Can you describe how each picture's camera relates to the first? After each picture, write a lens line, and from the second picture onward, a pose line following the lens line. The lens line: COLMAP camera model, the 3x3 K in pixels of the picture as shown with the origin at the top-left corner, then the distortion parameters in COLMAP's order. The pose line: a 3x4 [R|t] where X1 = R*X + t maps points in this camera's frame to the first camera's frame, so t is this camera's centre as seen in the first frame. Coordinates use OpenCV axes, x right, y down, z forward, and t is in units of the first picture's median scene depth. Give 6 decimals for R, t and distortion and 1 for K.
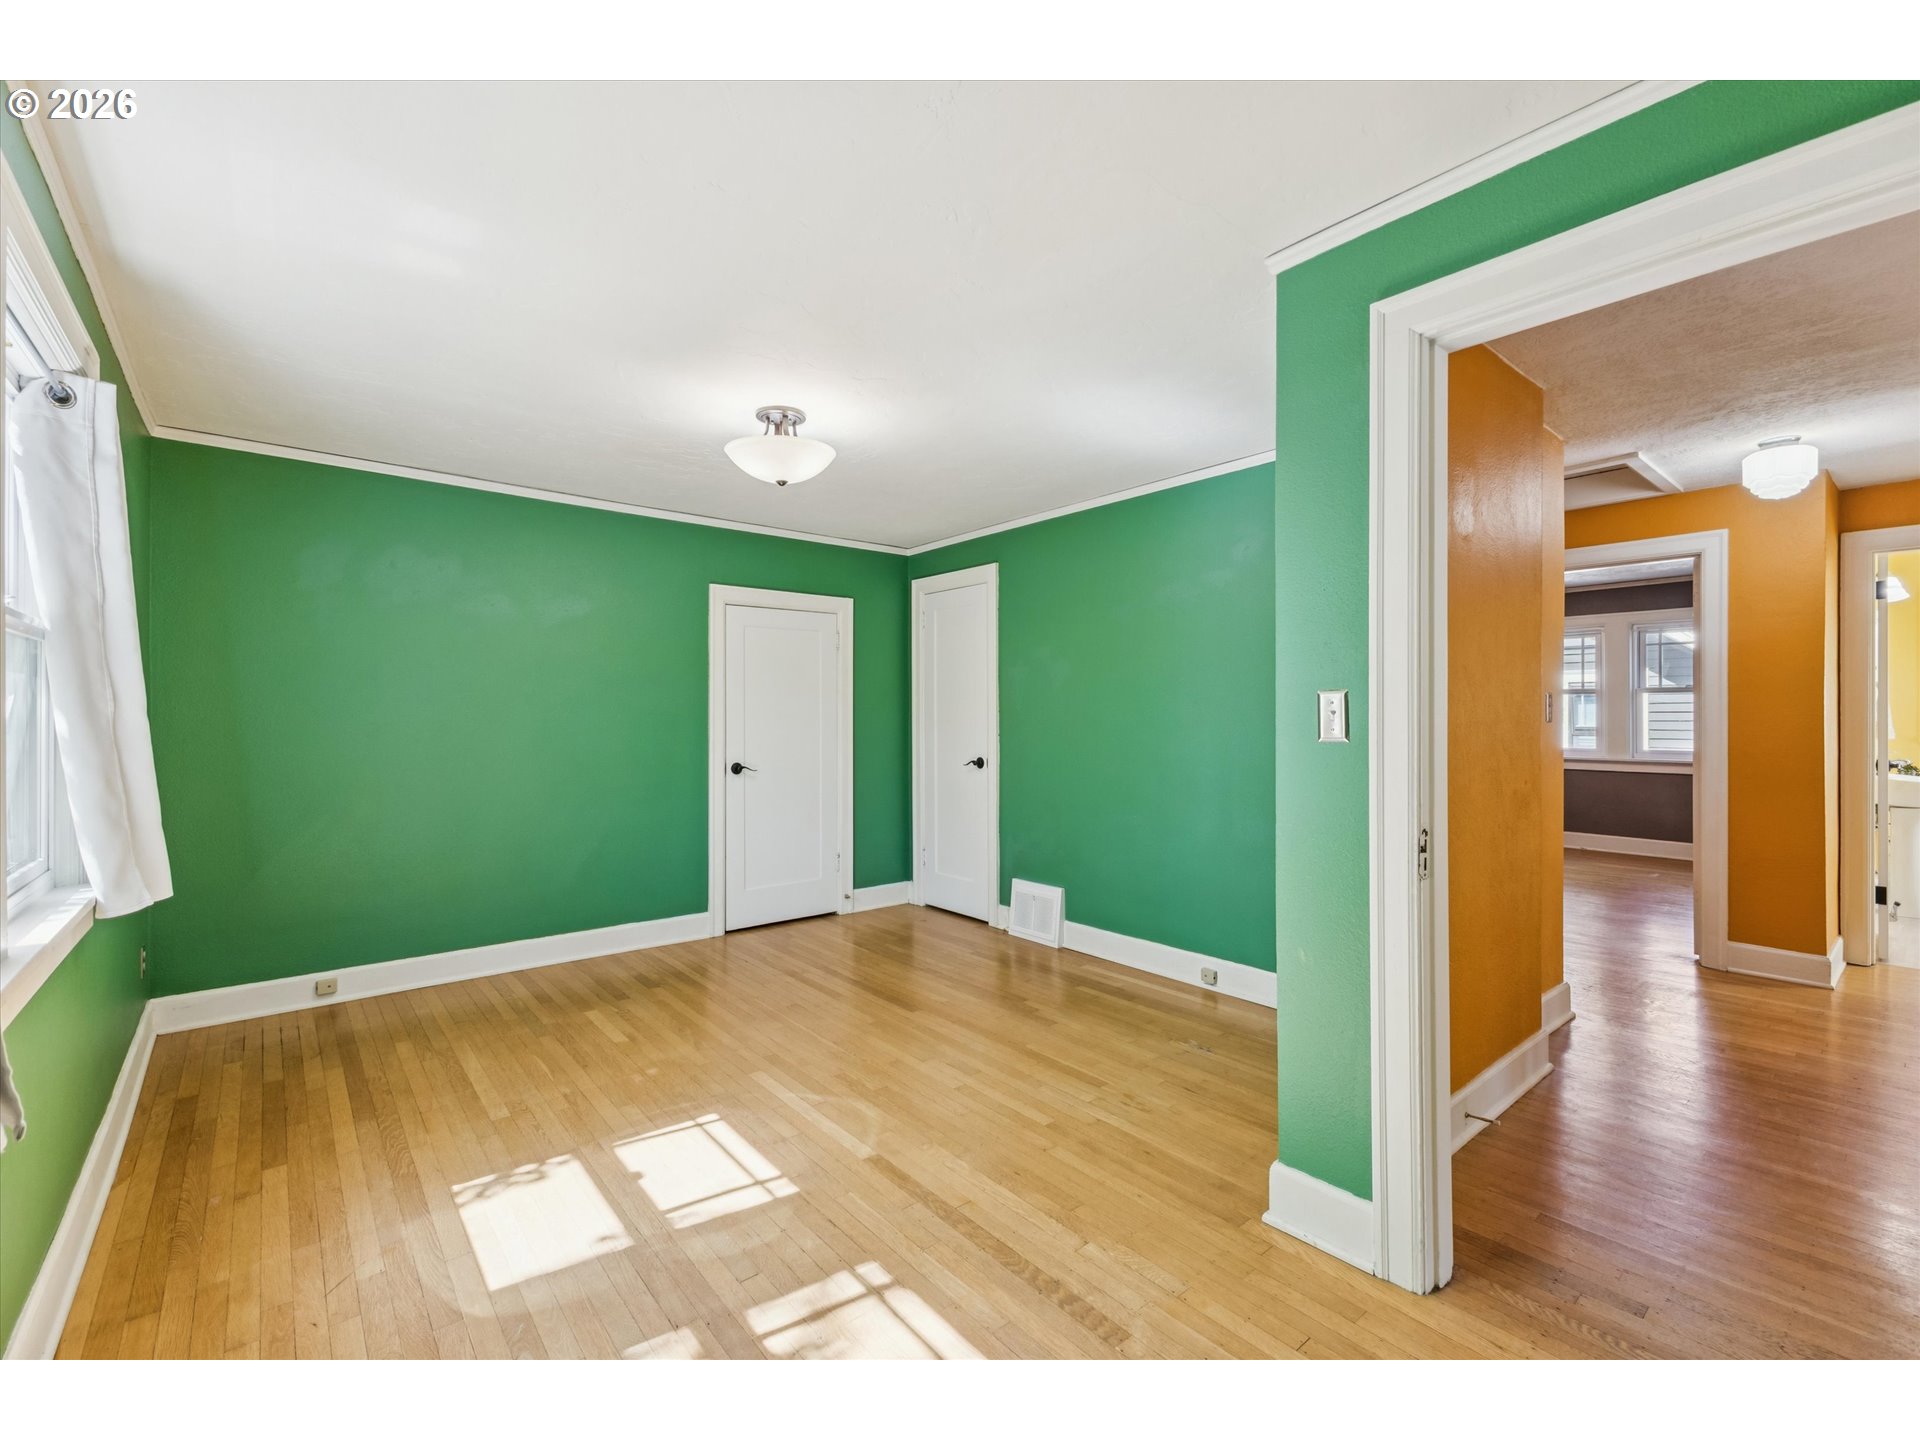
lens RADIAL K [[837.2, 0, 960.0], [0, 837.2, 720.0], [0, 0, 1]] dist [0.009404, -0.003105]
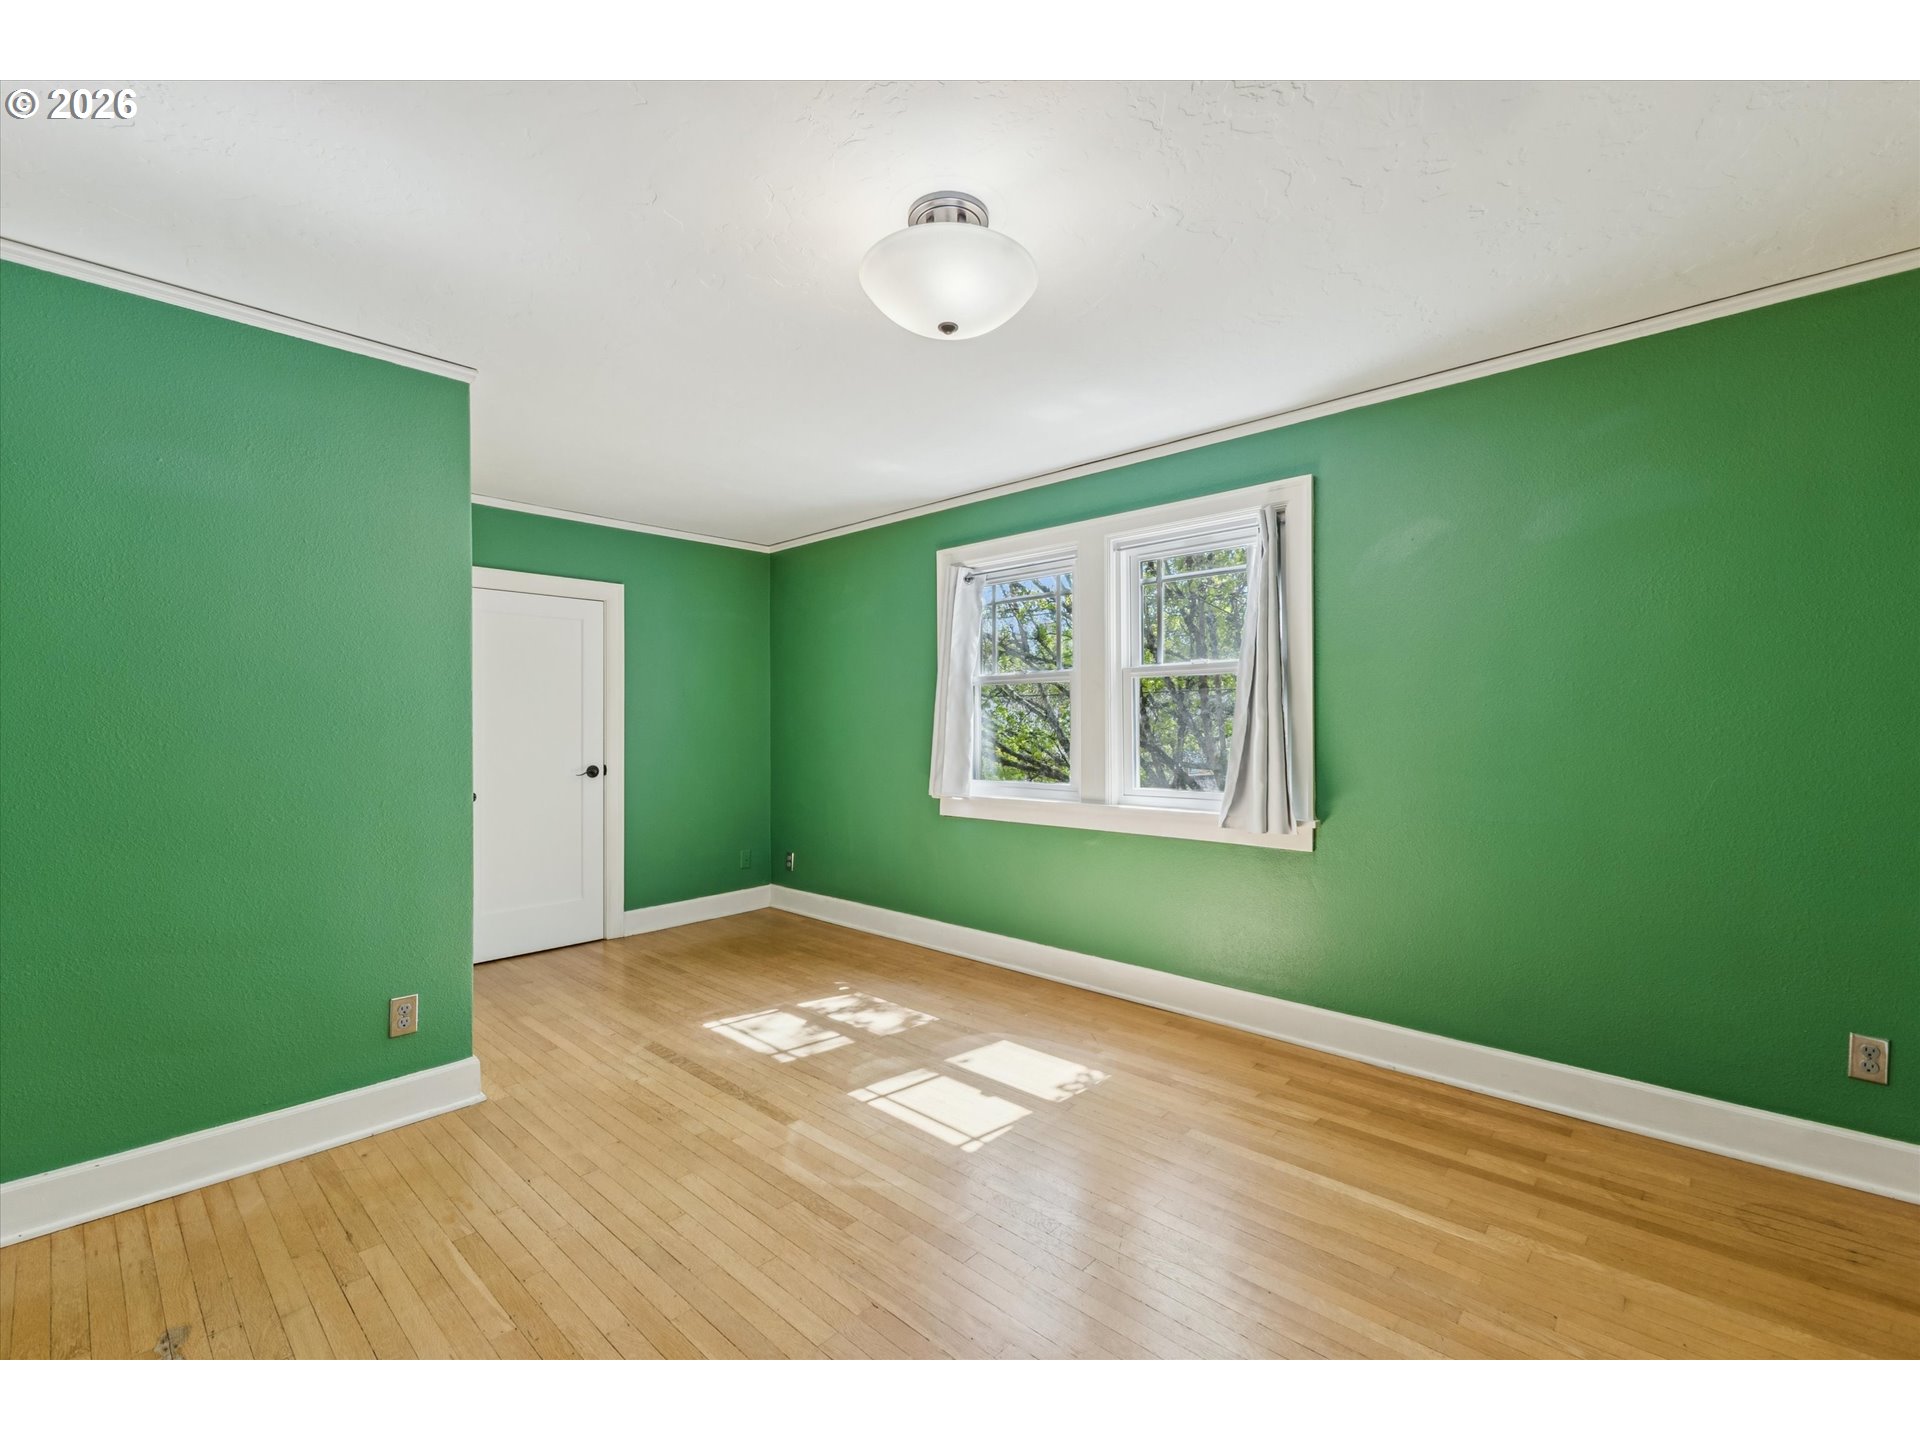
lens RADIAL K [[837.2, 0, 960.0], [0, 837.2, 720.0], [0, 0, 1]] dist [0.009404, -0.003105]
pose [[-0.990945, 0.008417, -0.134005, -0.189375], [0.008771, 0.999959, -0.002051, 0.003738], [0.133982, -0.003208, -0.990979, 2.208138]]
